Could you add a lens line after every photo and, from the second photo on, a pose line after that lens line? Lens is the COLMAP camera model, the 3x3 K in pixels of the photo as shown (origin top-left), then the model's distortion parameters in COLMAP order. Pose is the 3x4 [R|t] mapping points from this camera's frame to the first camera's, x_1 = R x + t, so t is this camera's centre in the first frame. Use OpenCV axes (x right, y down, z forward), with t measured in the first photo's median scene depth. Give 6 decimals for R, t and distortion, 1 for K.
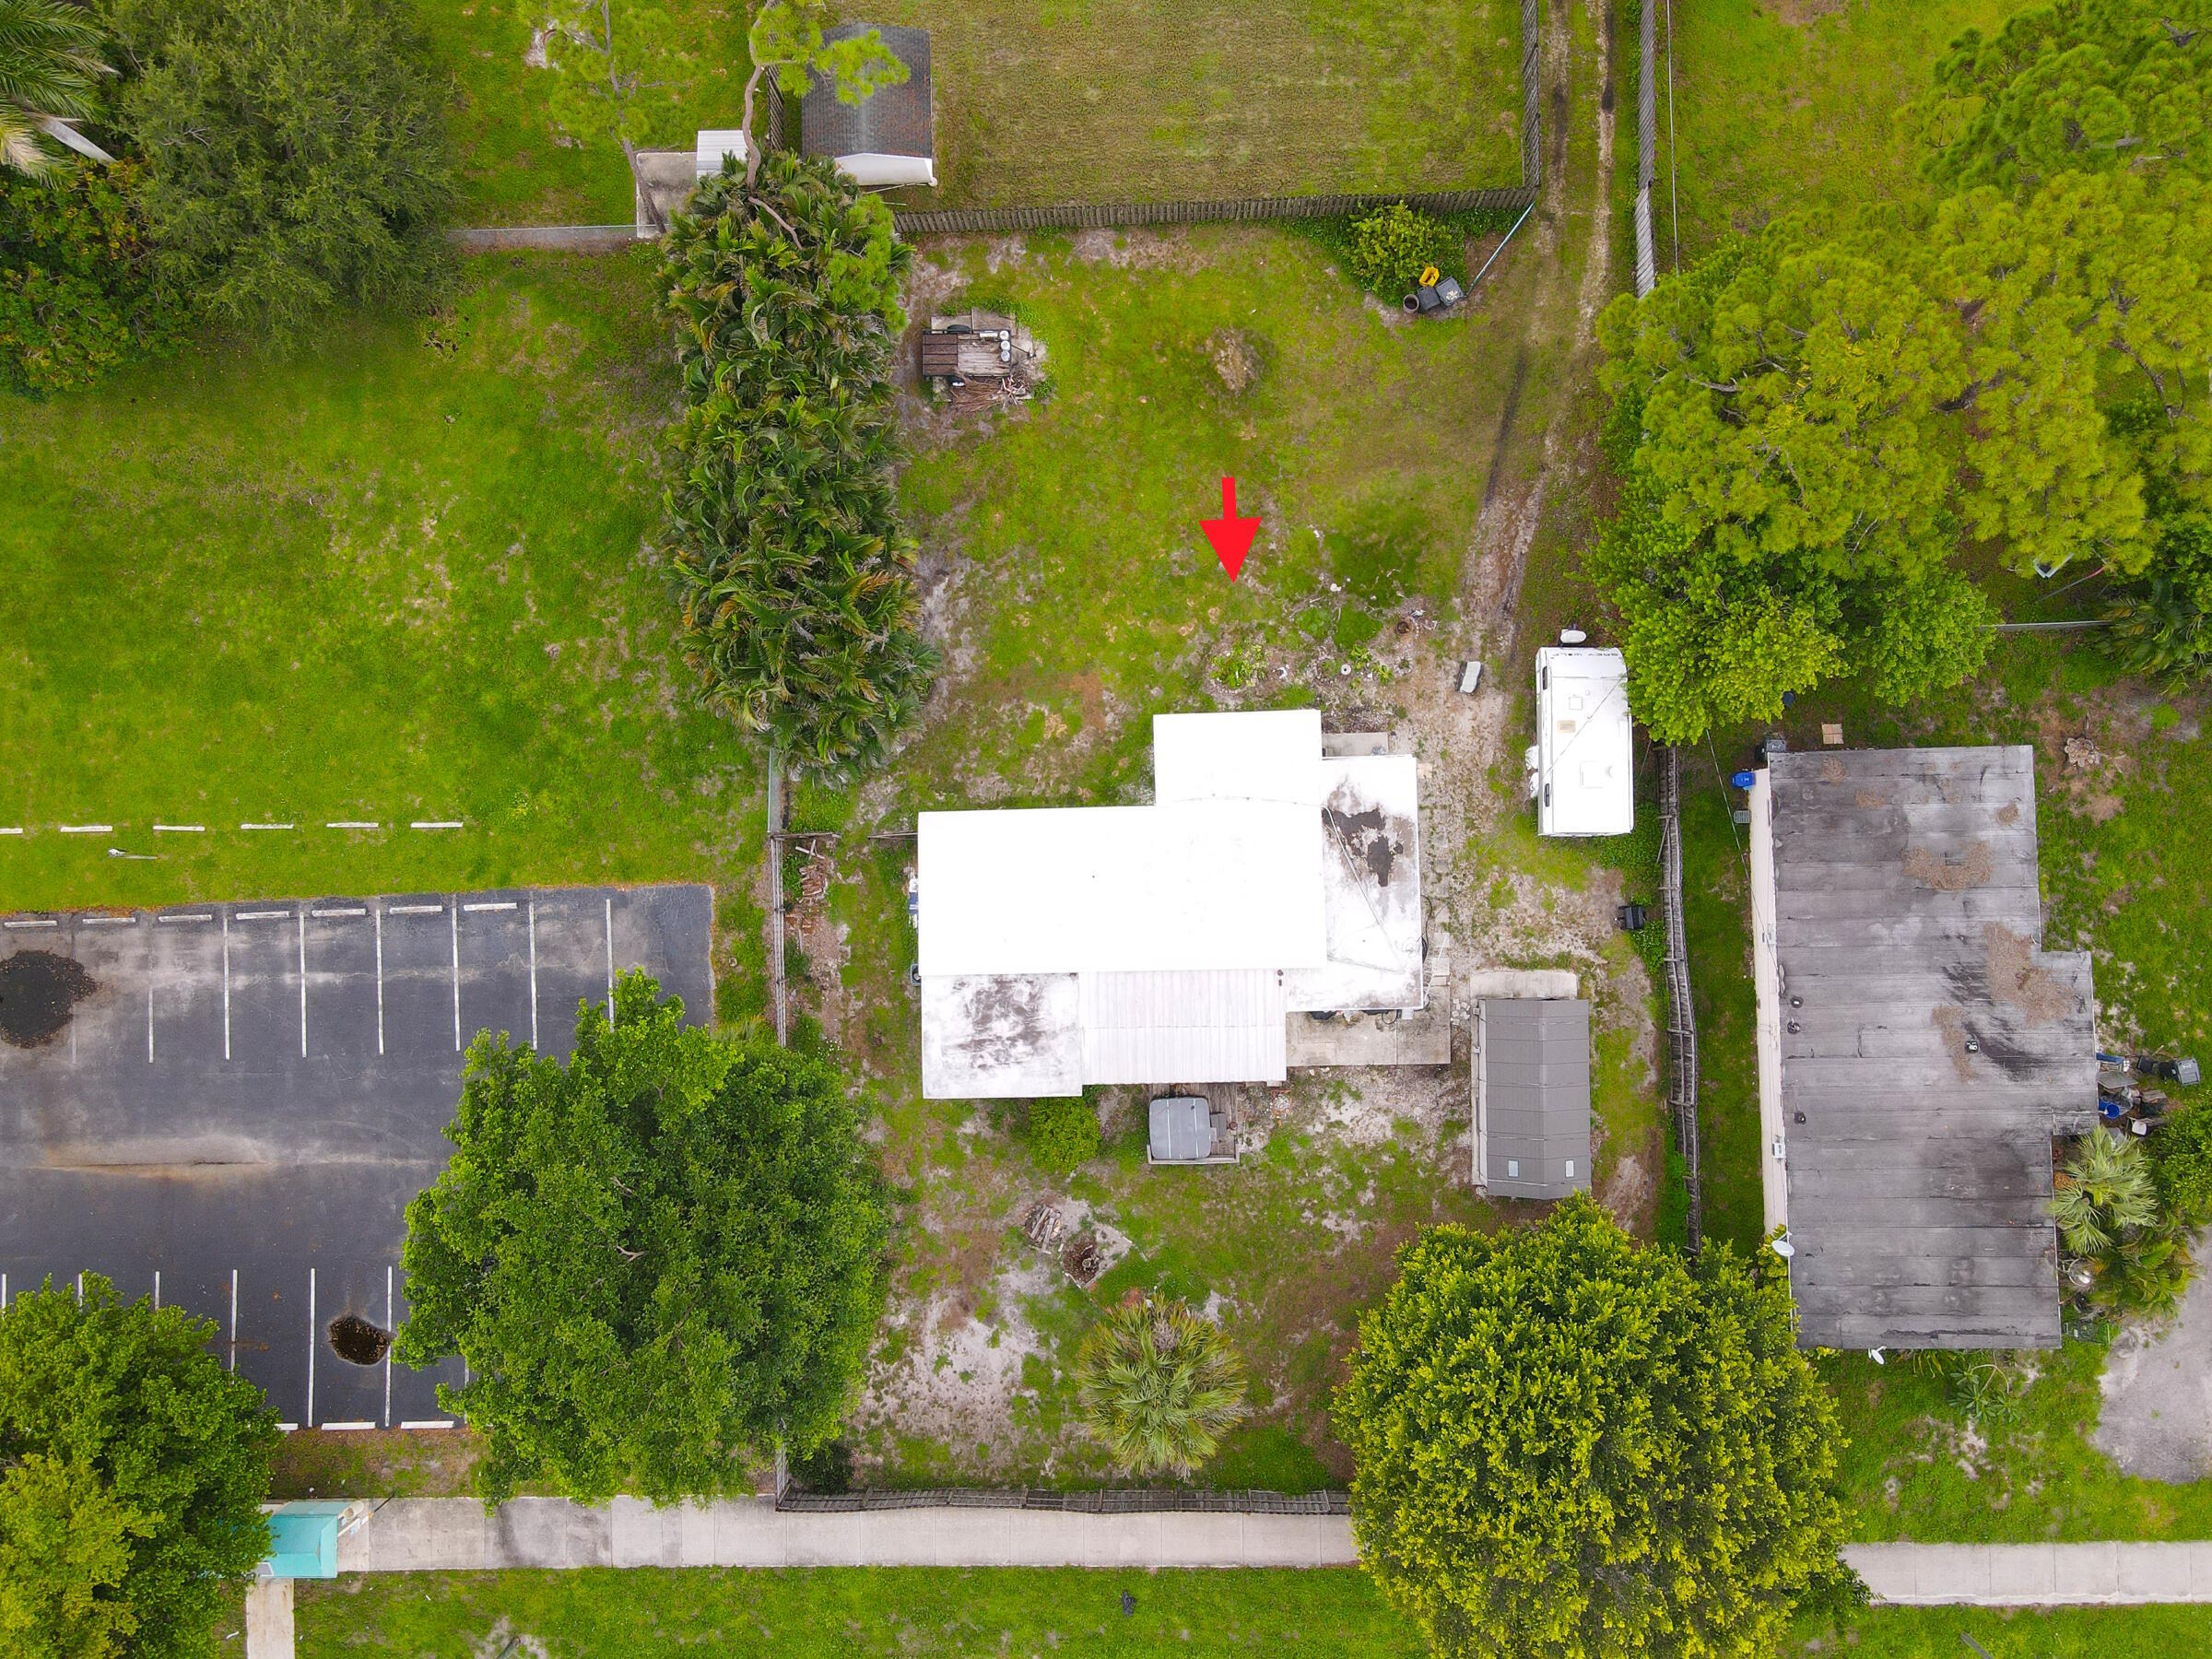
lens RADIAL K [[1602.4, 0, 1106.0], [0, 1602.4, 829.5], [0, 0, 1]] dist [-0.011519, 0.041264]
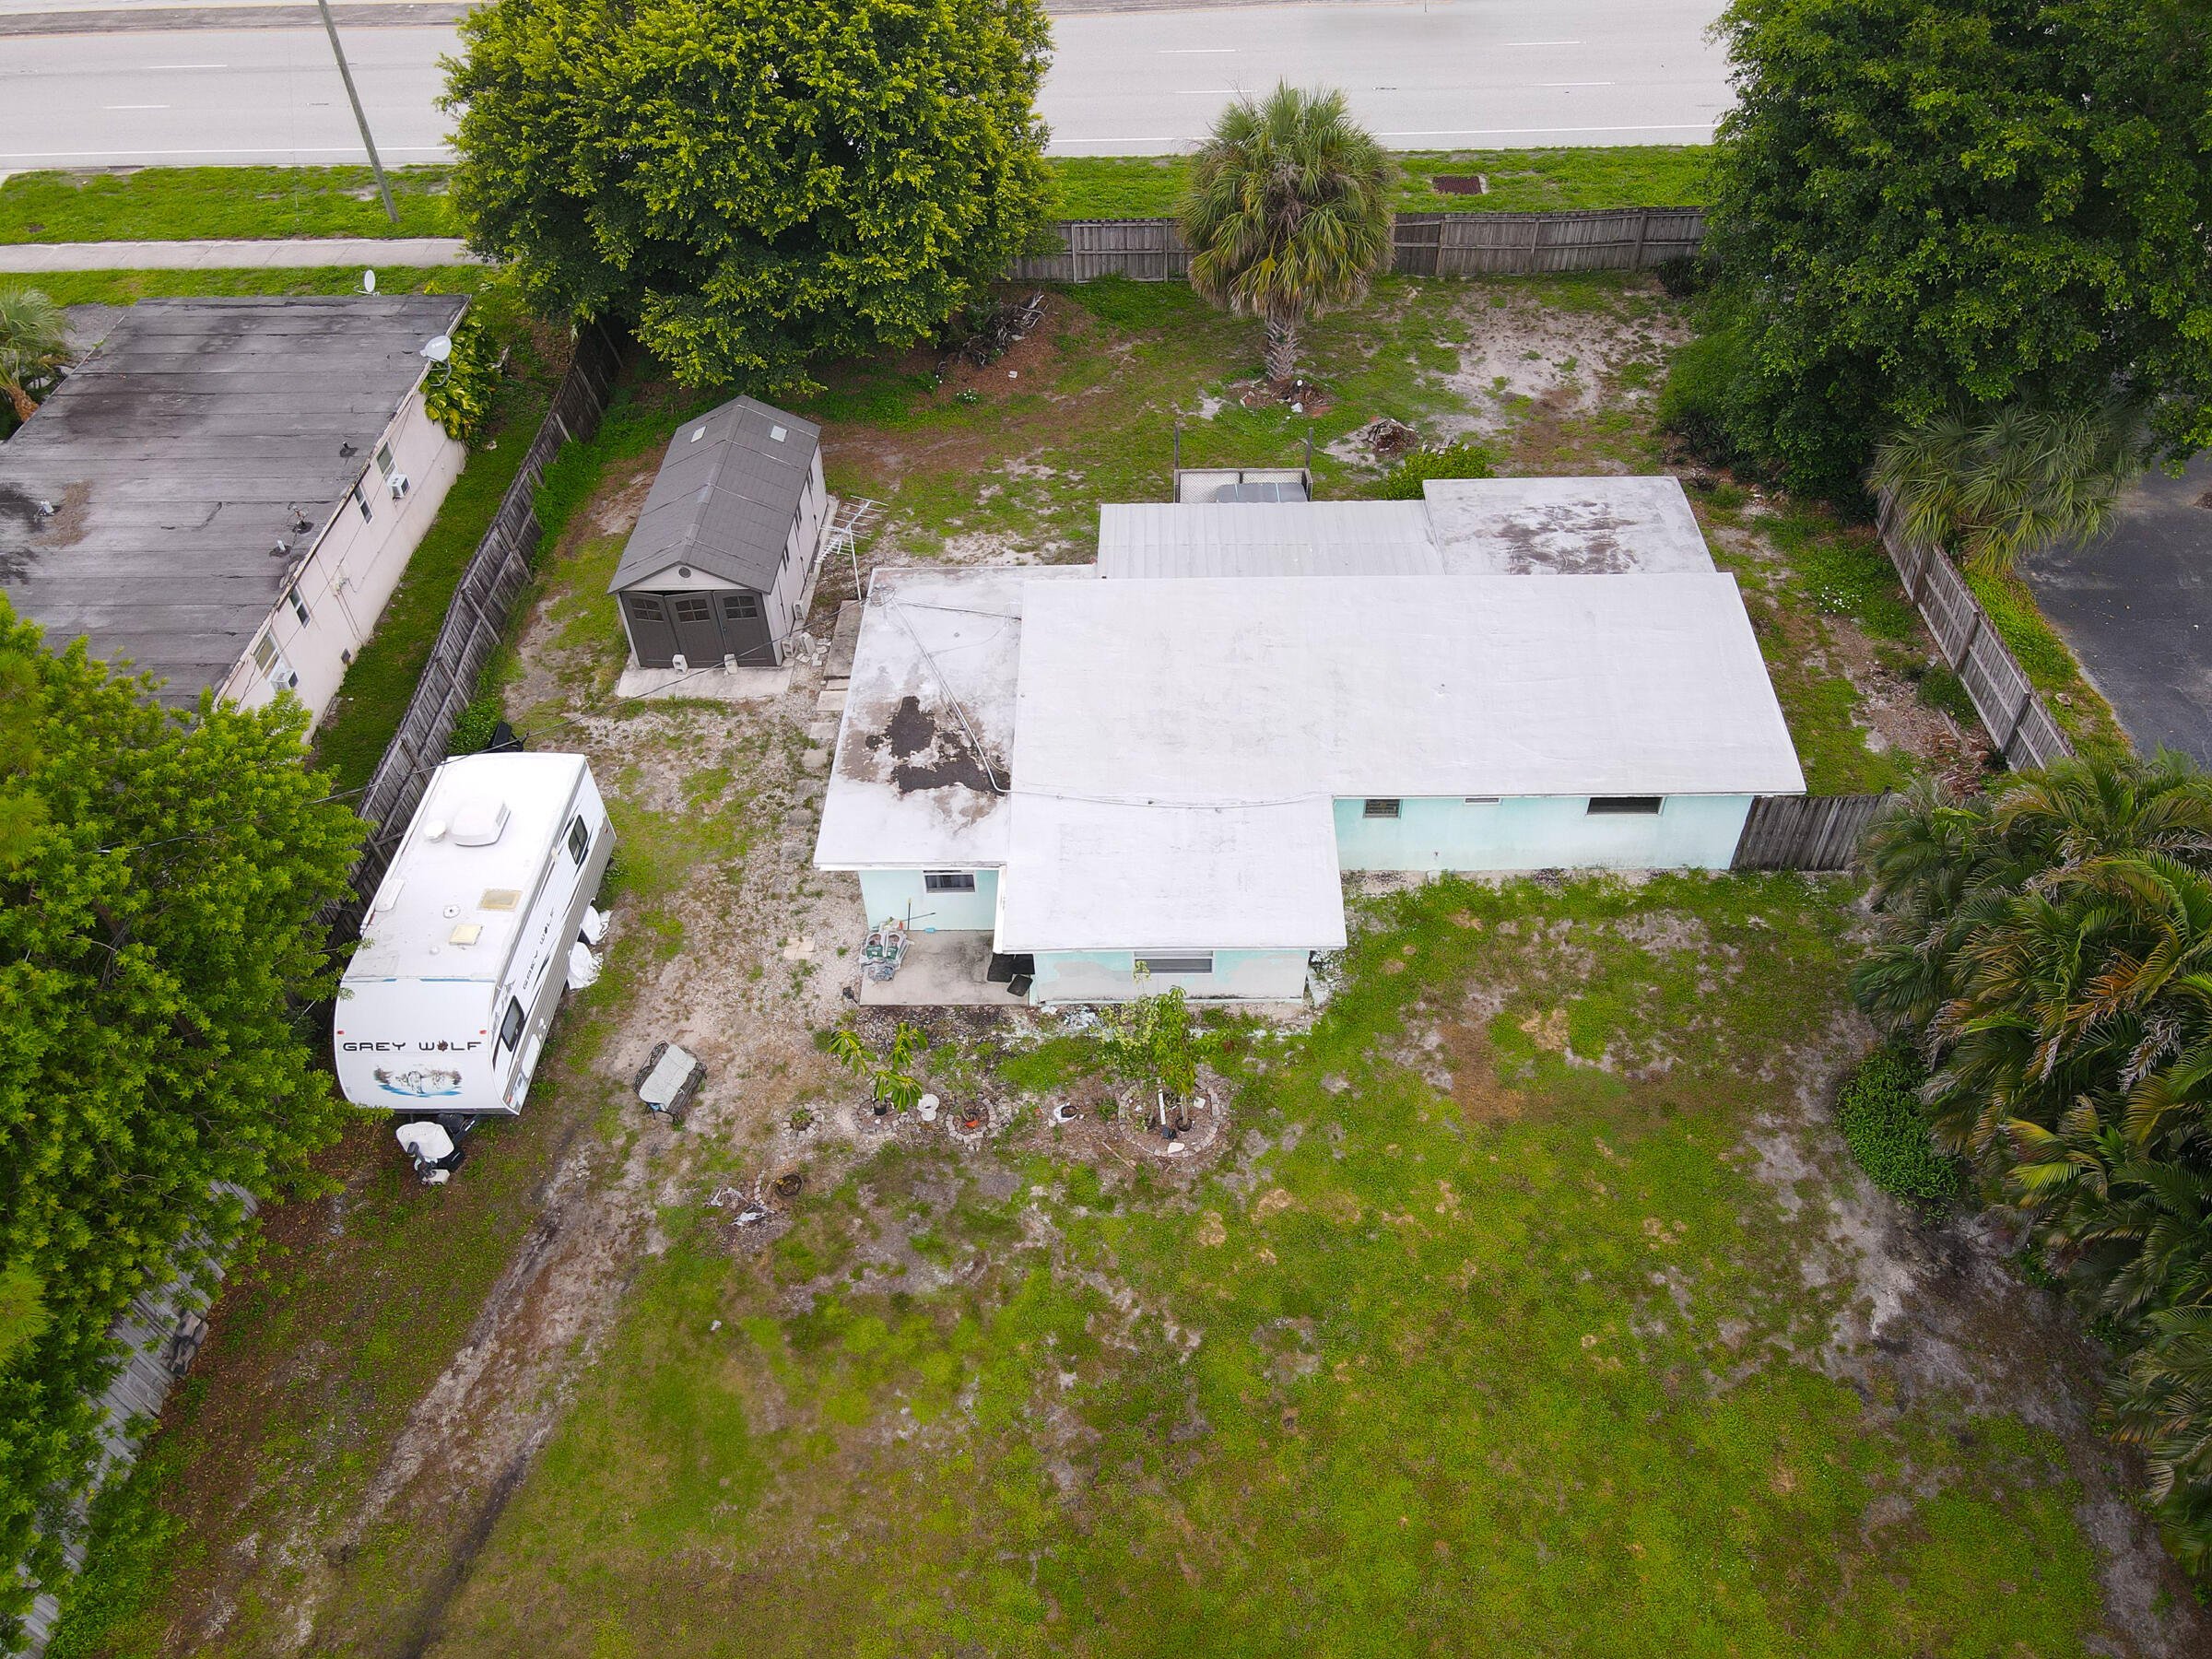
lens RADIAL K [[1630.1, 0, 1103.6], [0, 1630.1, 824.9], [0, 0, 1]] dist [-0.008108, 0.040003]
pose [[-0.996799, 0.021092, 0.077120, 0.061333], [0.042995, -0.671824, 0.739462, -0.392638], [0.067407, 0.740411, 0.668766, 0.632504]]
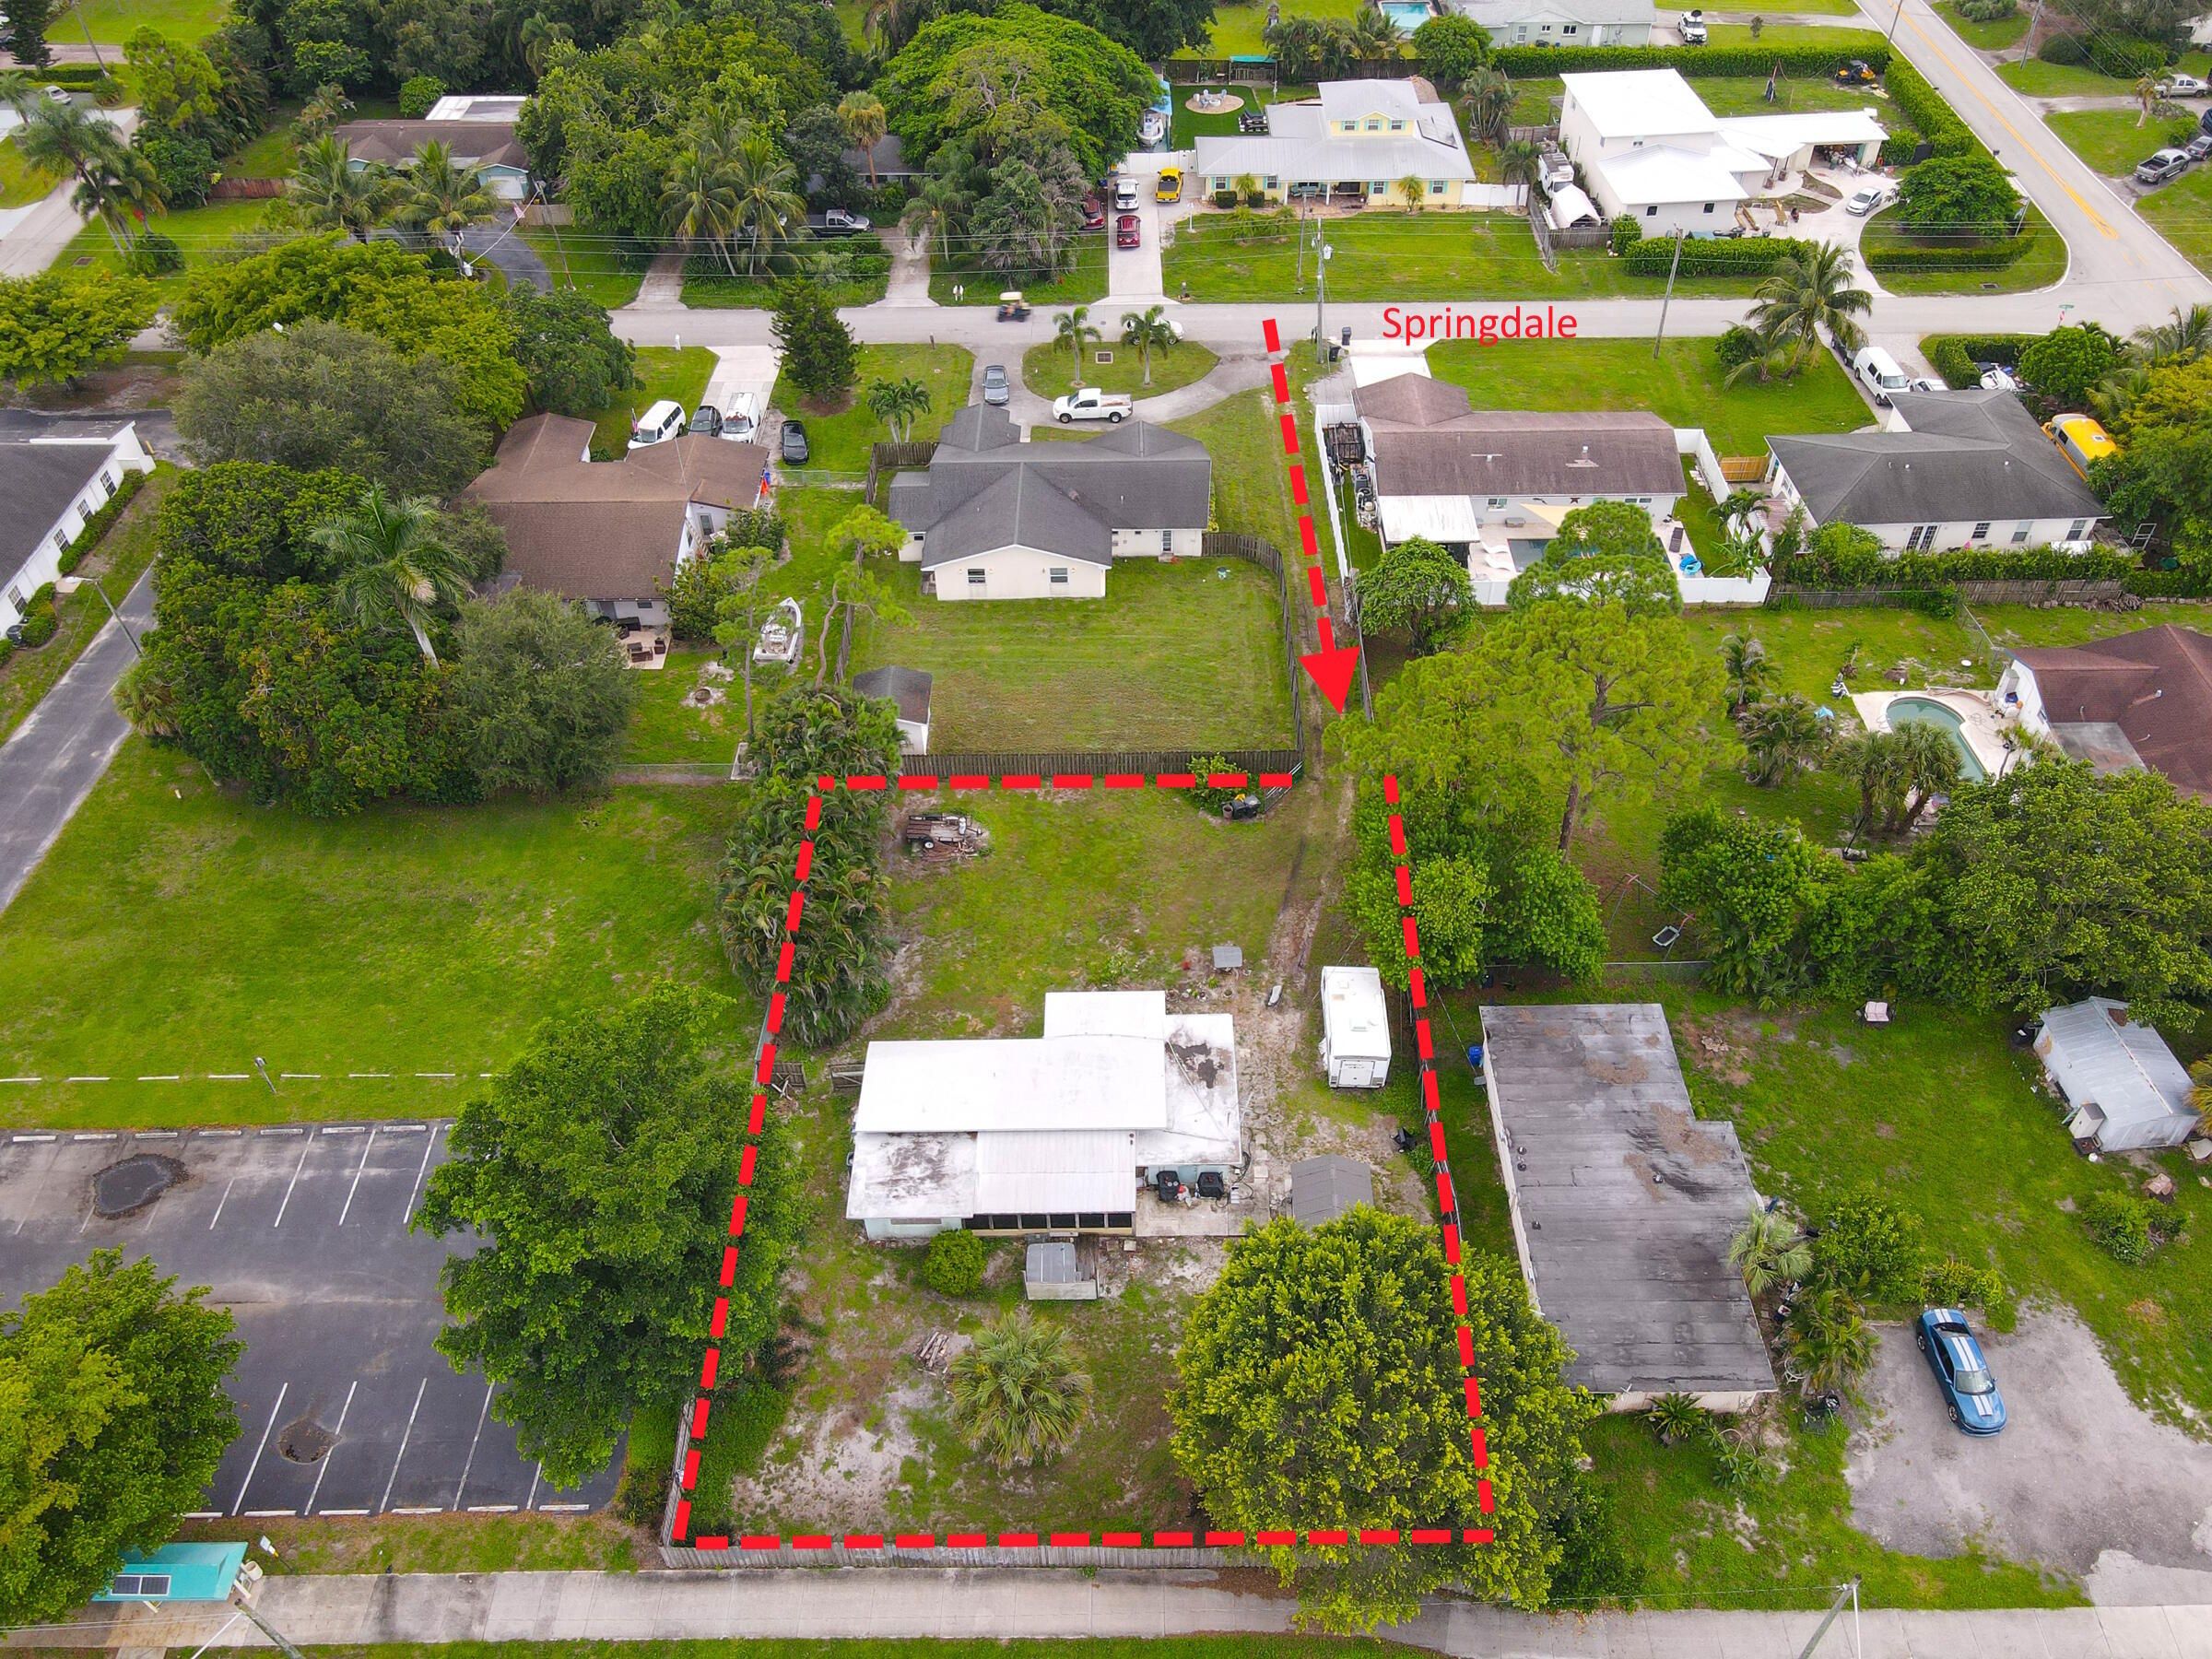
lens RADIAL K [[1704.6, 0, 1136.1], [0, 1704.6, 849.2], [0, 0, 1]] dist [-0.018009, 0.061606]
pose [[0.999365, 0.032891, 0.013708, 0.081517], [-0.014368, 0.723976, -0.689676, 0.840698], [-0.032609, 0.689041, 0.723989, -0.162989]]
